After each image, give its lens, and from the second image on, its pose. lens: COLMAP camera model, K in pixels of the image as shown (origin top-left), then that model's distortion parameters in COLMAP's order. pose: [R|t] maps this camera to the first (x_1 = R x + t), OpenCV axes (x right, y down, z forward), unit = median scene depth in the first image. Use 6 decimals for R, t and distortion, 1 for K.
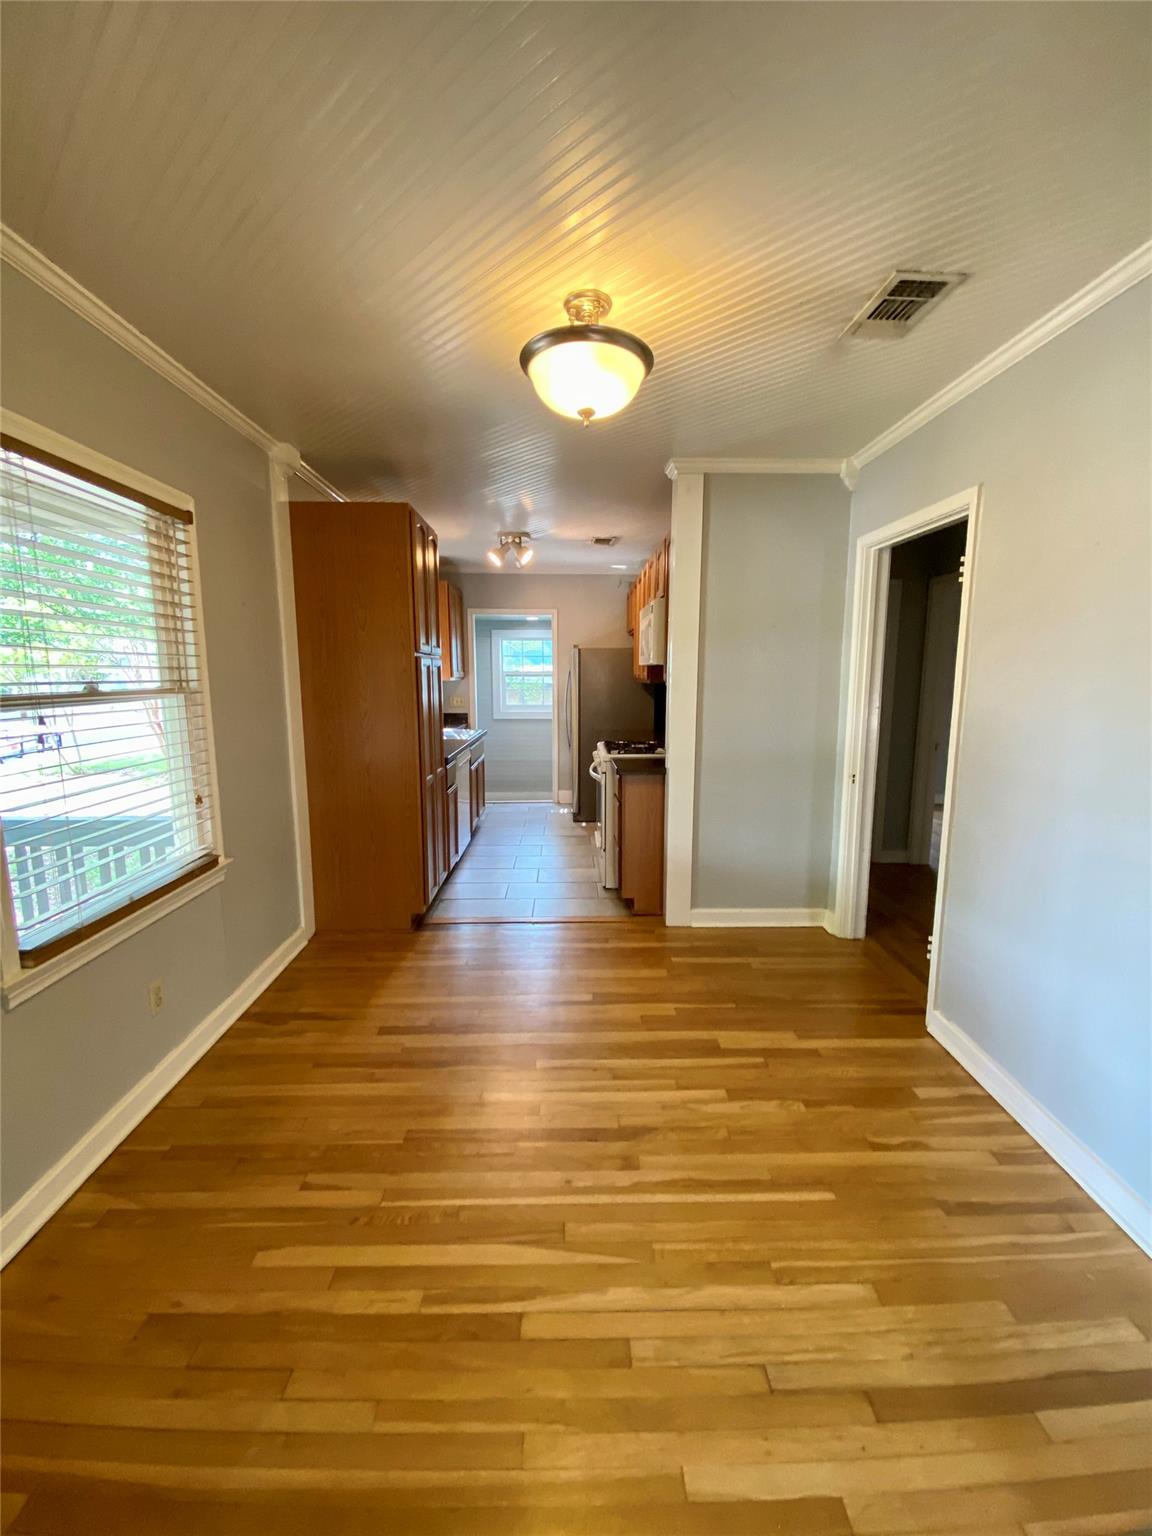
lens RADIAL K [[614.5, 0, 586.2], [0, 614.5, 768.6], [0, 0, 1]] dist [-0.007695, -0.003080]
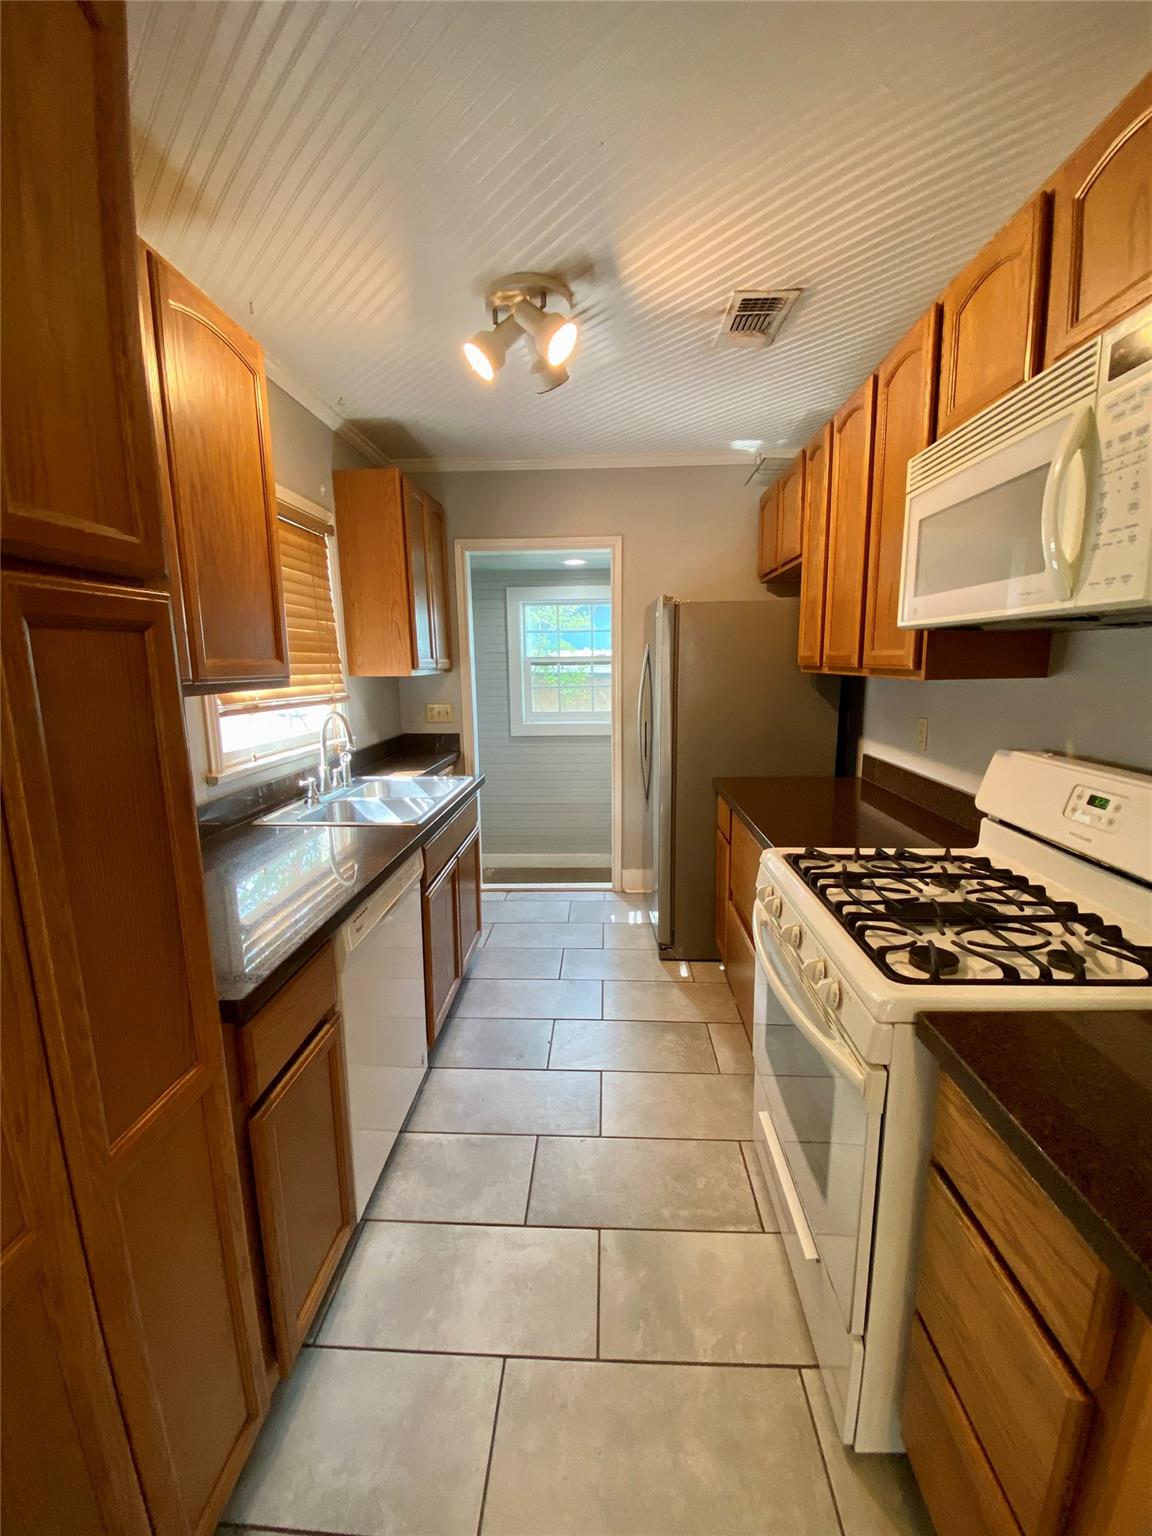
lens RADIAL K [[621.1, 0, 574.8], [0, 621.1, 758.4], [0, 0, 1]] dist [0.000489, 0.000027]
pose [[0.996346, -0.002624, -0.085371, -0.041809], [0.002726, 0.999996, 0.001078, -0.069512], [0.085368, -0.001307, 0.996349, 0.455828]]
